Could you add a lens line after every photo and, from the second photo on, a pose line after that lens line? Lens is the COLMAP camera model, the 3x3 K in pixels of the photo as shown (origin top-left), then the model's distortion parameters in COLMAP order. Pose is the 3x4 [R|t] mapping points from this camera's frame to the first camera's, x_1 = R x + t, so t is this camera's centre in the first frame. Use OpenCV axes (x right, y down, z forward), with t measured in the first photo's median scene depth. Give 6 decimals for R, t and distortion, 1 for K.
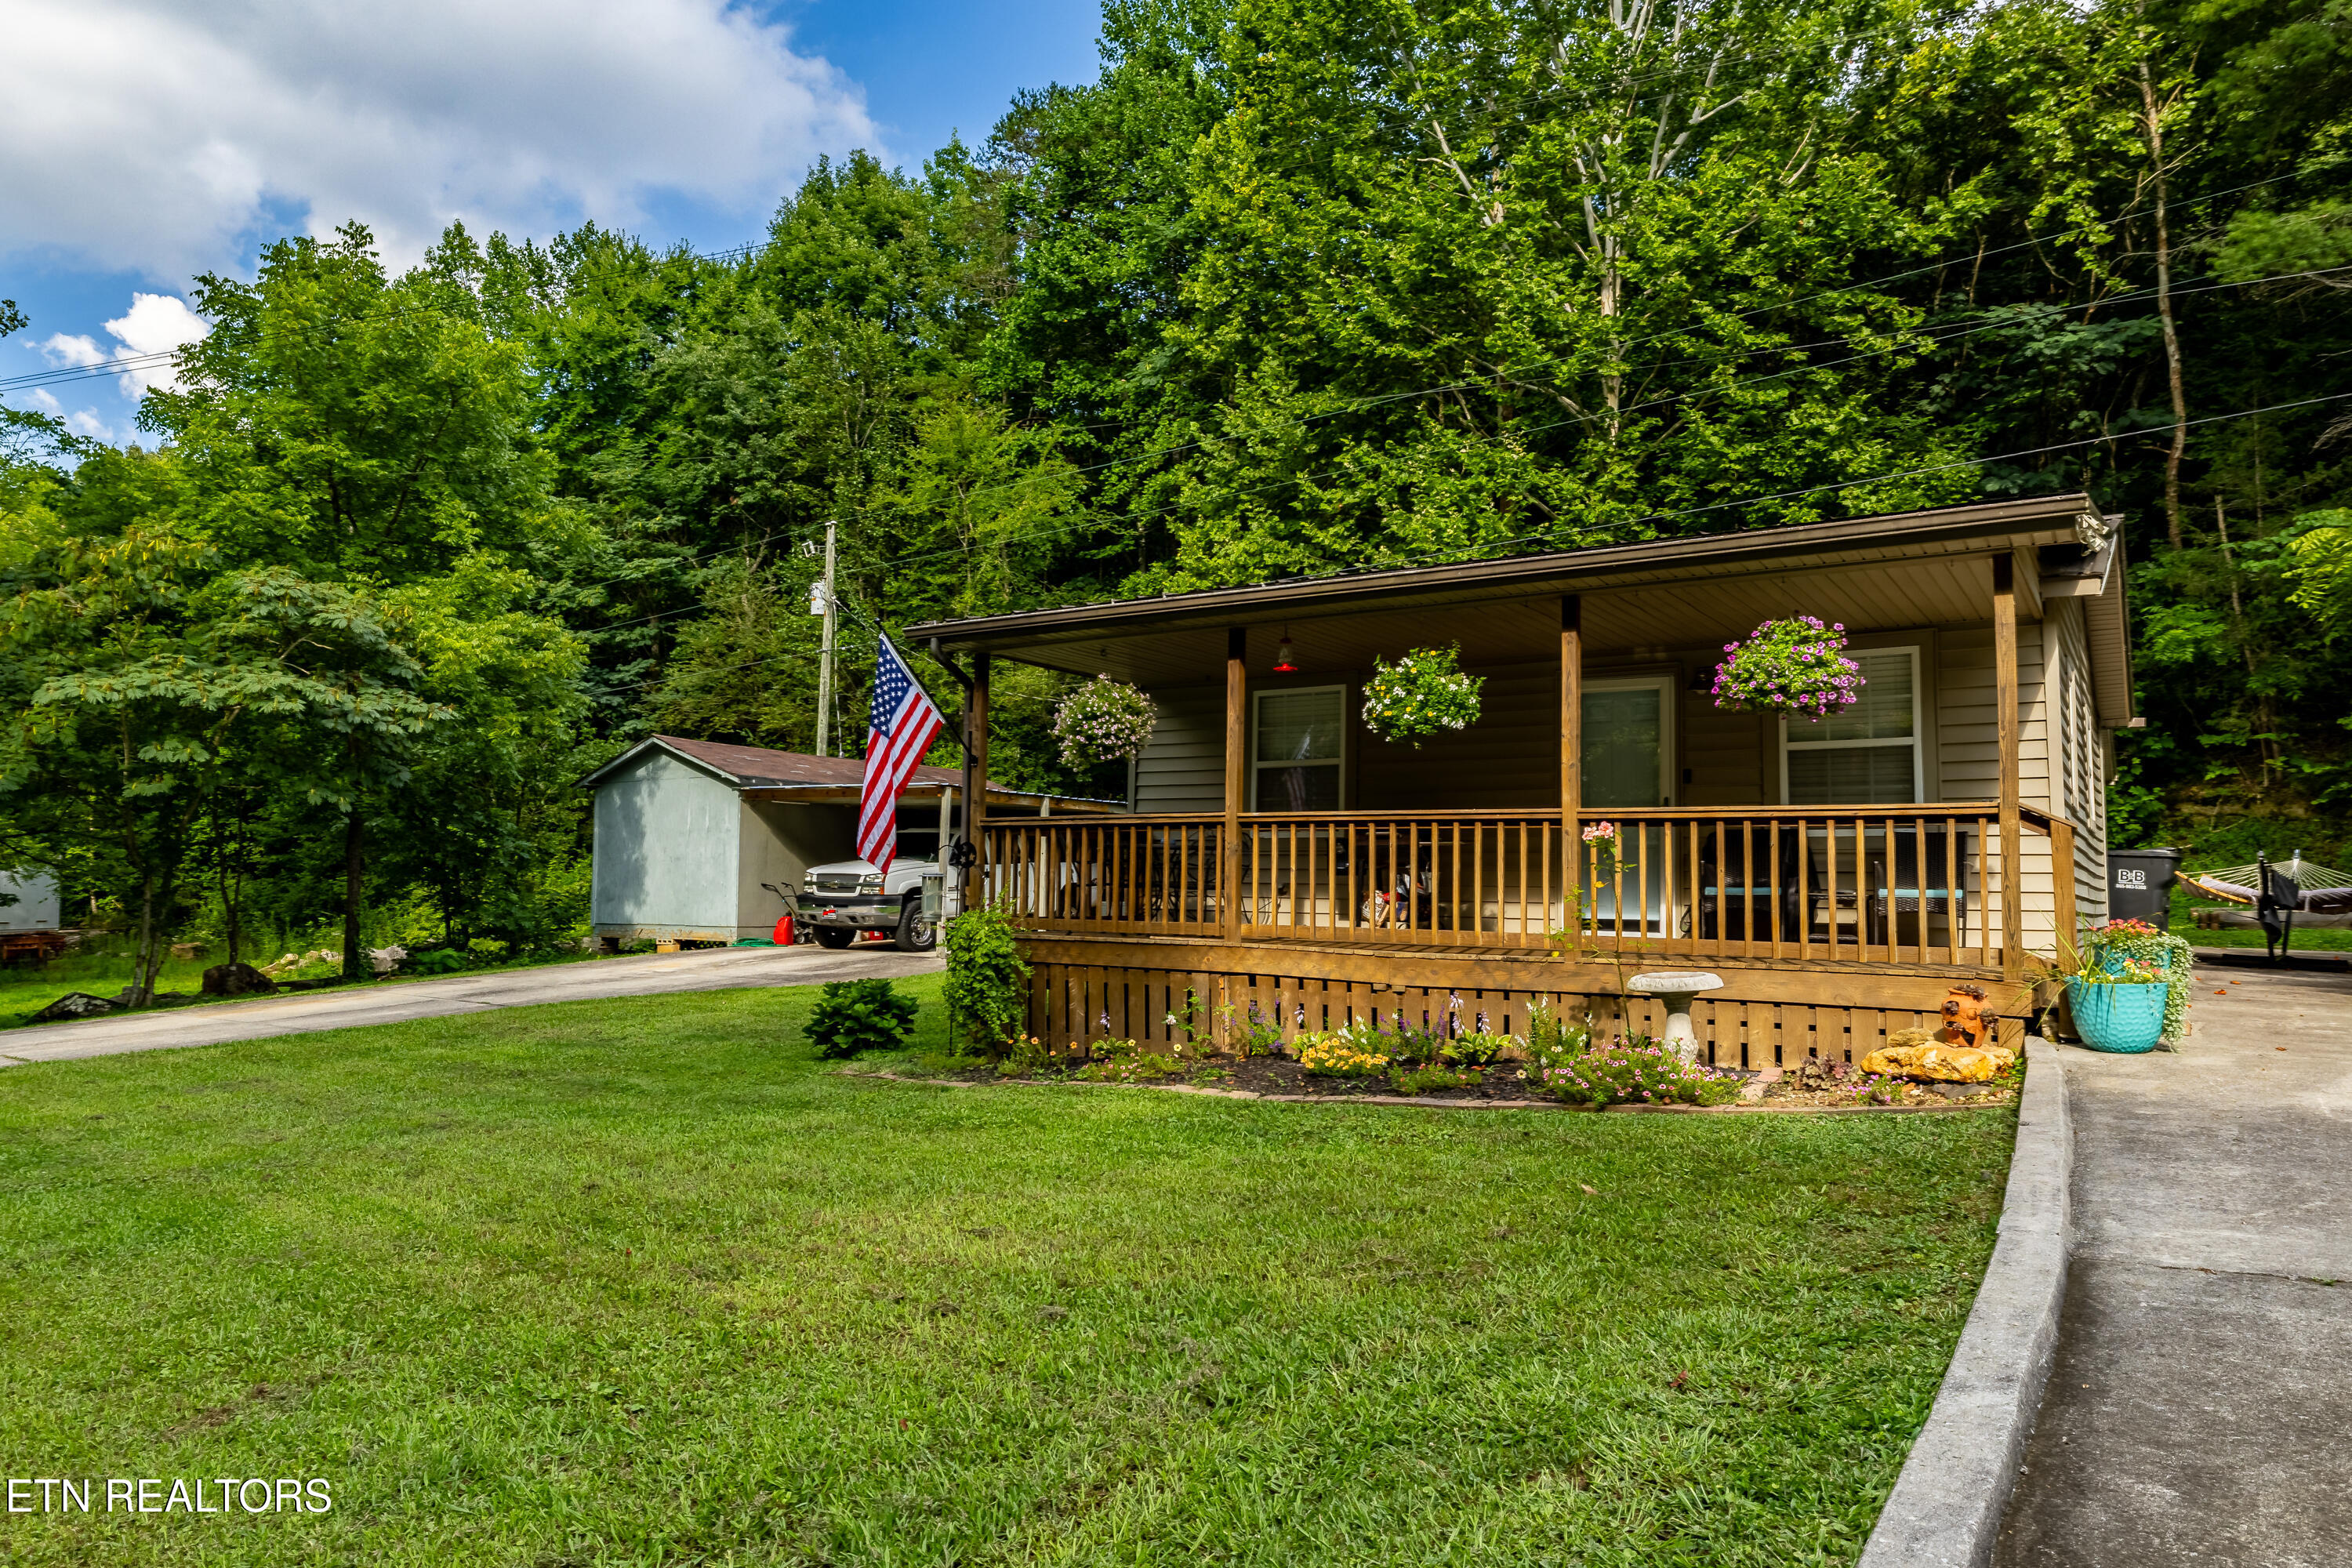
lens RADIAL K [[1505.4, 0, 1102.6], [0, 1505.4, 780.6], [0, 0, 1]] dist [-0.004483, 0.001118]
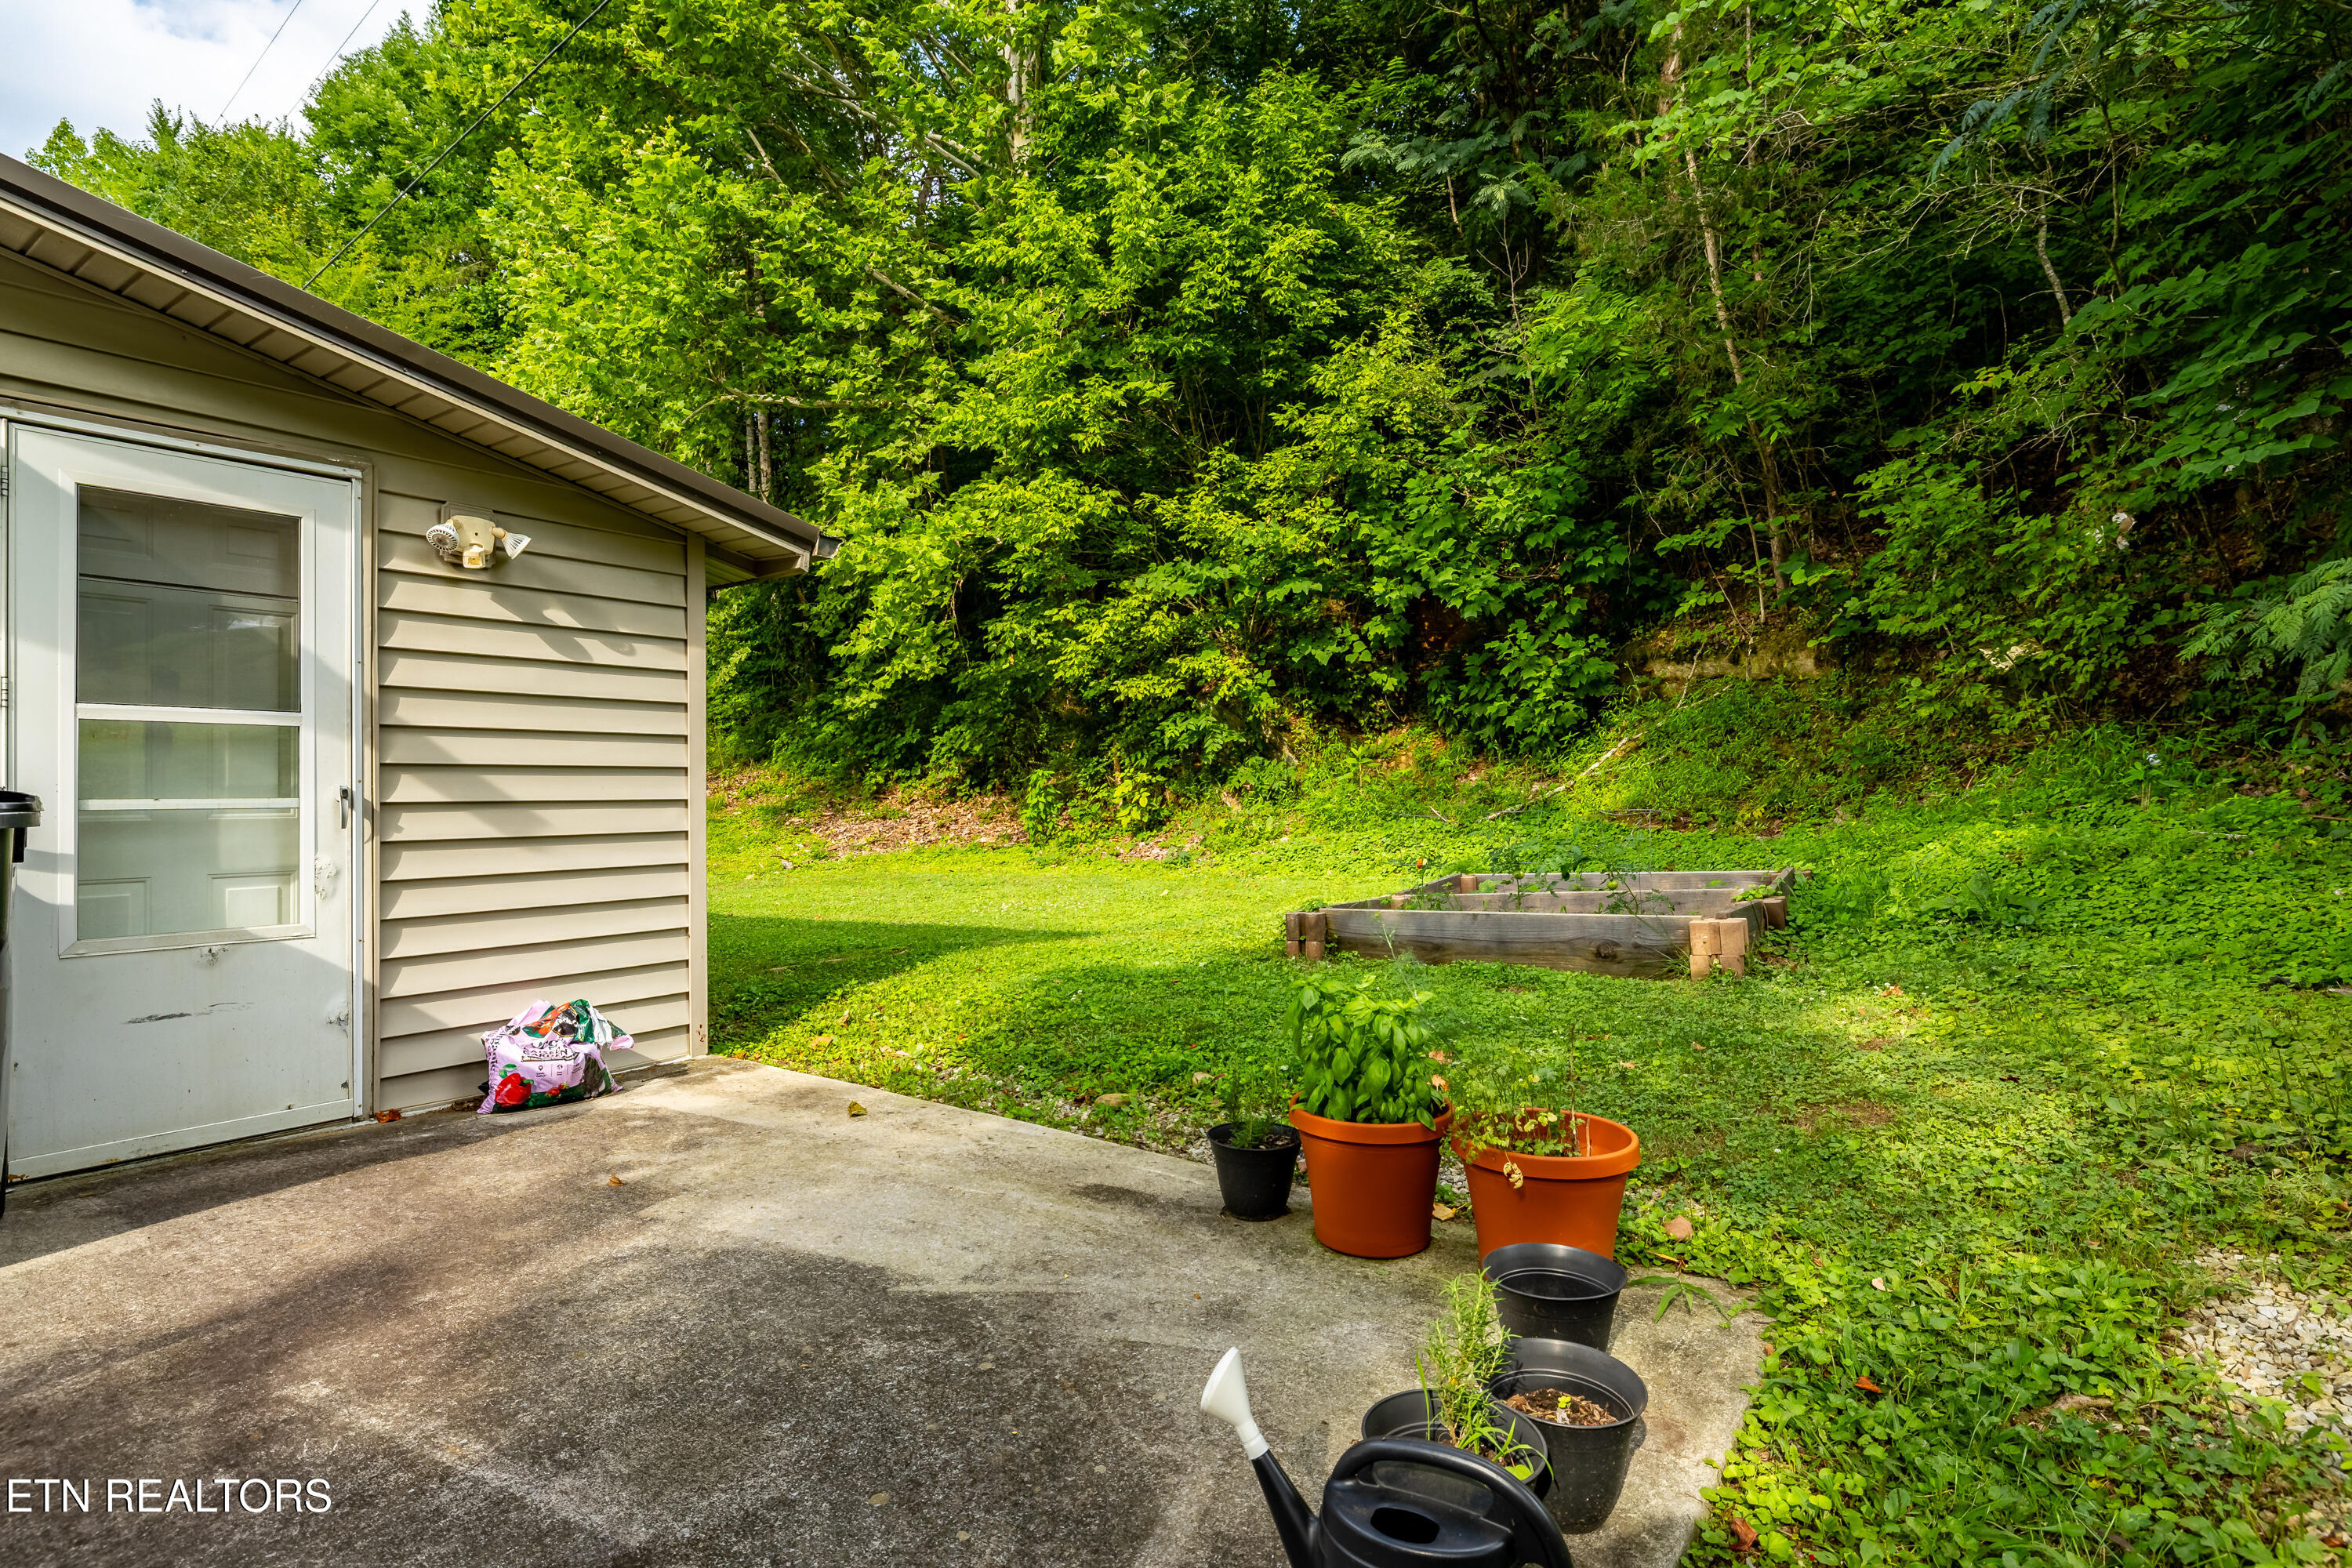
lens RADIAL K [[1172.4, 0, 1214.4], [0, 1172.4, 796.6], [0, 0, 1]] dist [-0.009262, 0.004145]
pose [[0.999150, -0.035555, -0.020851, 0.546057], [0.037045, 0.996418, 0.076022, 0.026089], [0.018073, -0.076730, 0.996888, 0.531539]]
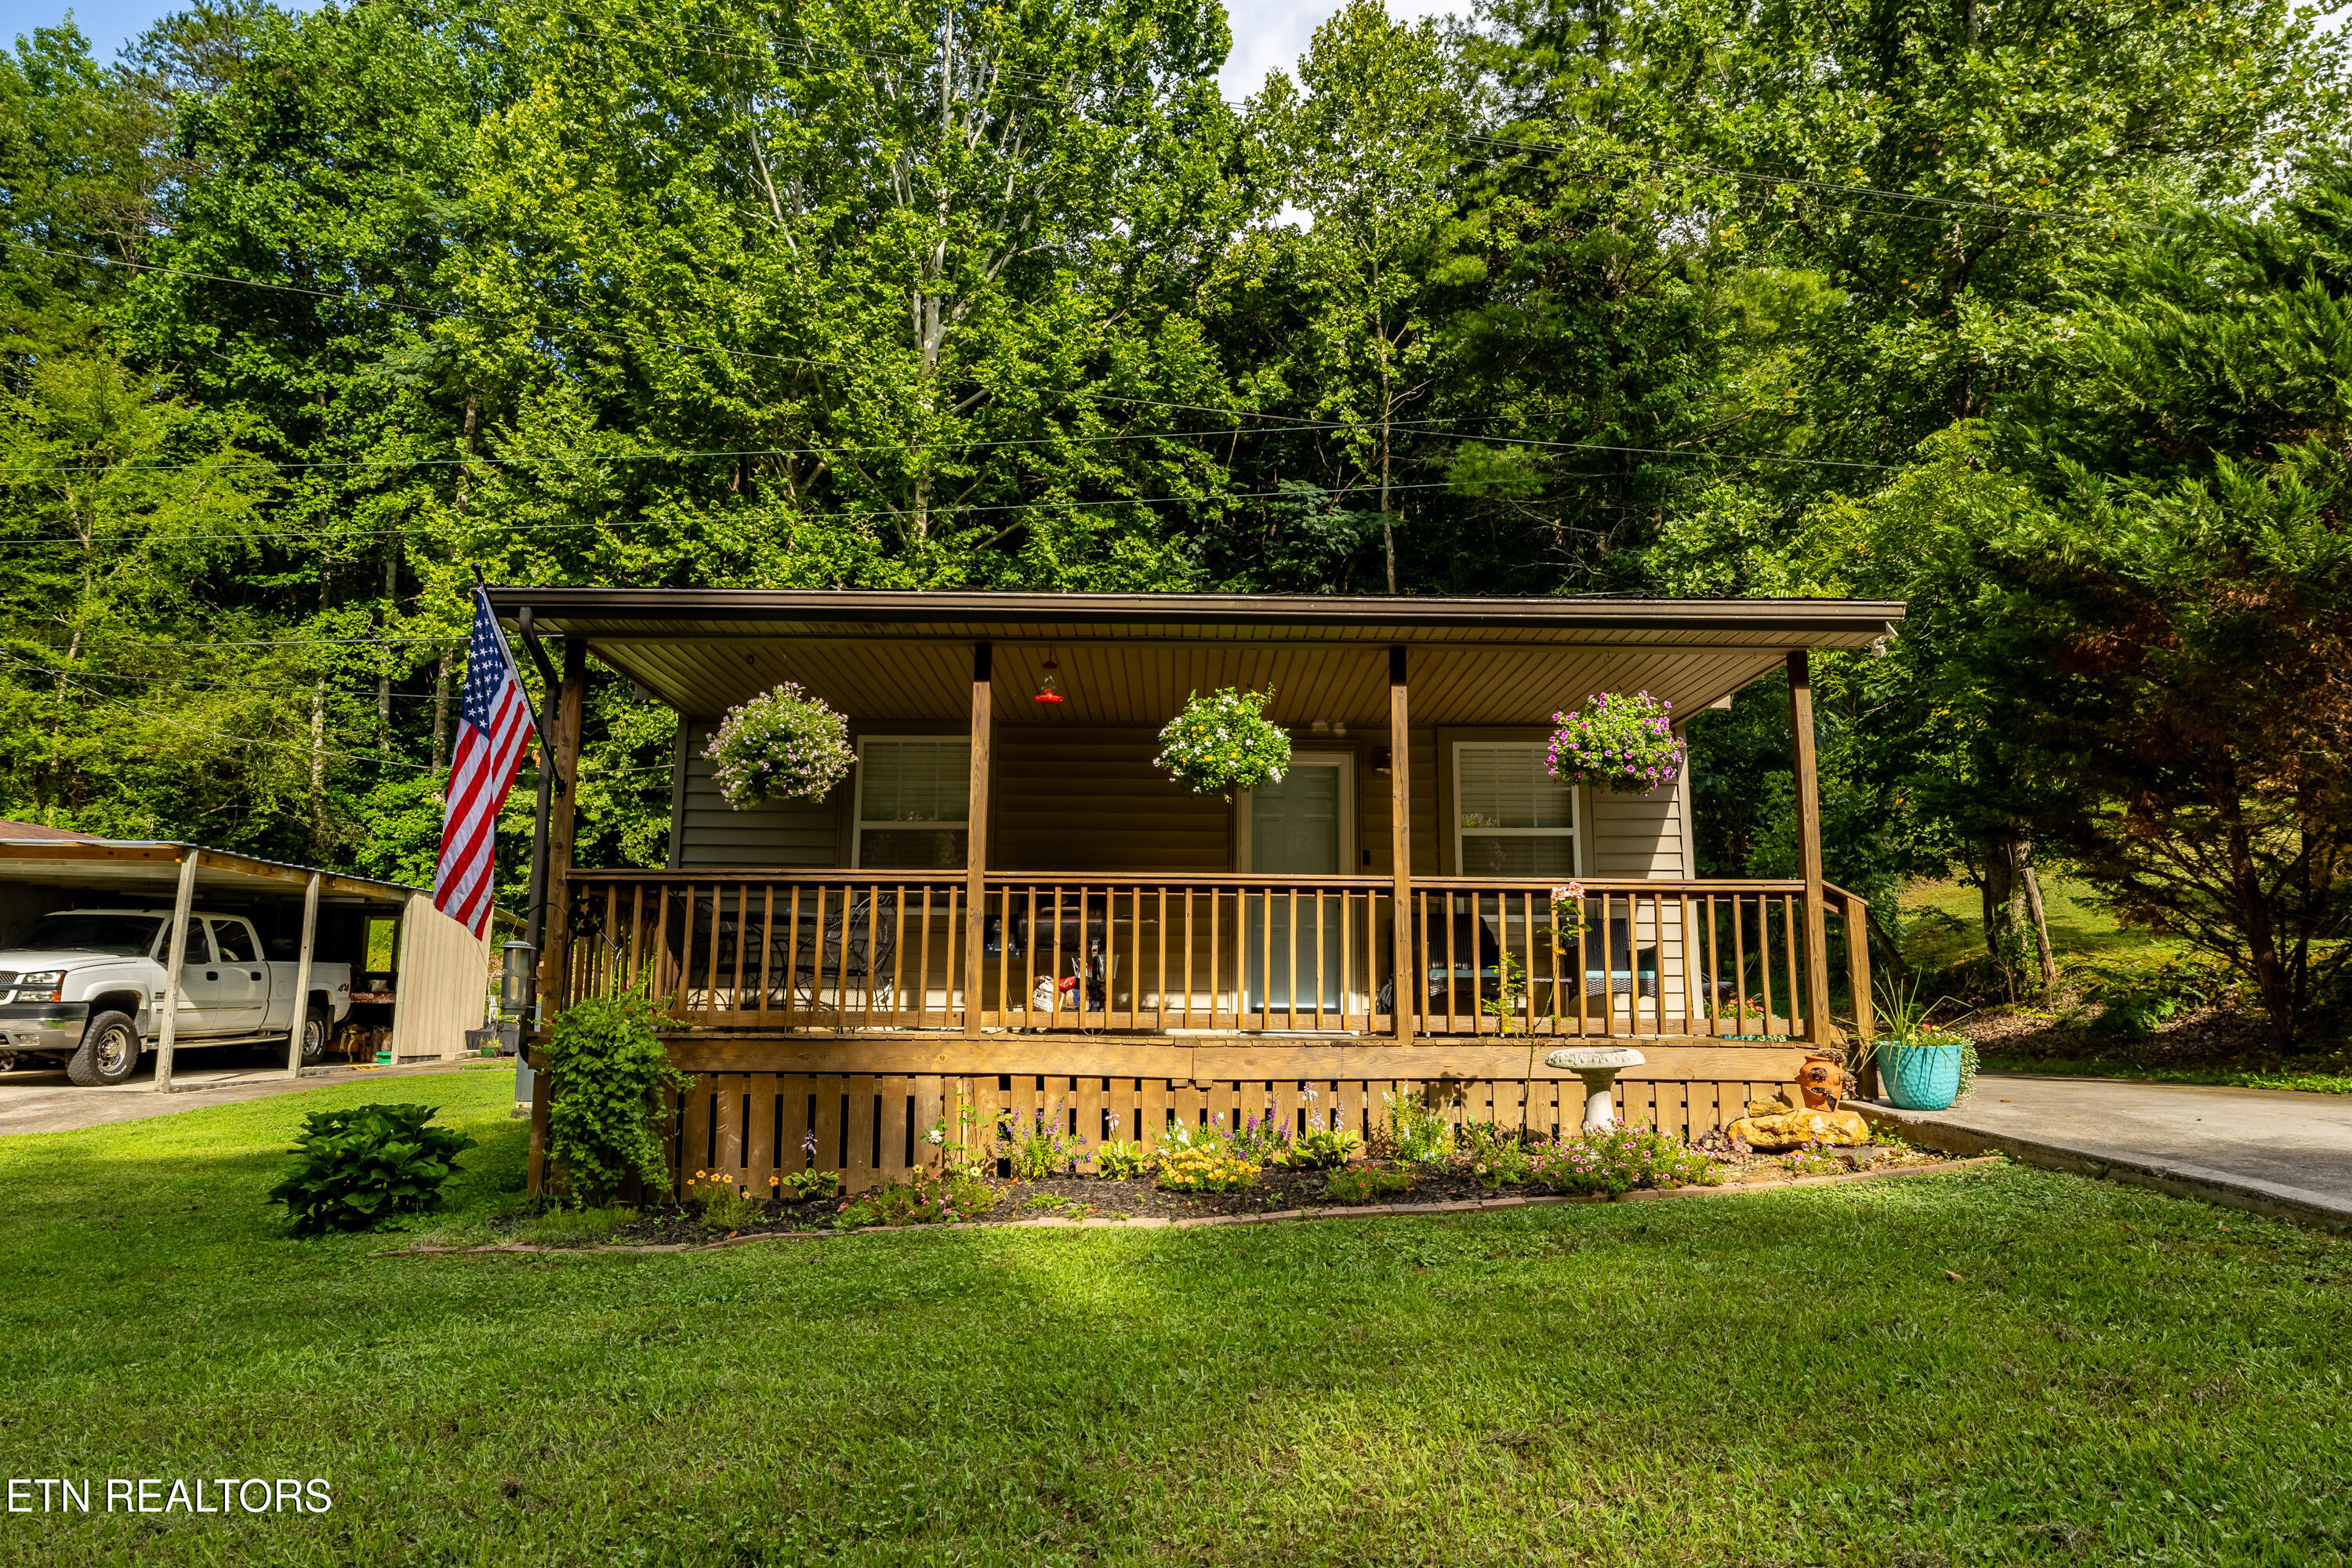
lens RADIAL K [[1548.7, 0, 1171.6], [0, 1548.7, 777.1], [0, 0, 1]] dist [-0.000975, -0.000130]
pose [[0.814460, 0.082548, 0.574318, -0.123413], [-0.035426, 0.995056, -0.092783, 0.018020], [-0.579137, 0.055222, 0.813357, 0.110133]]
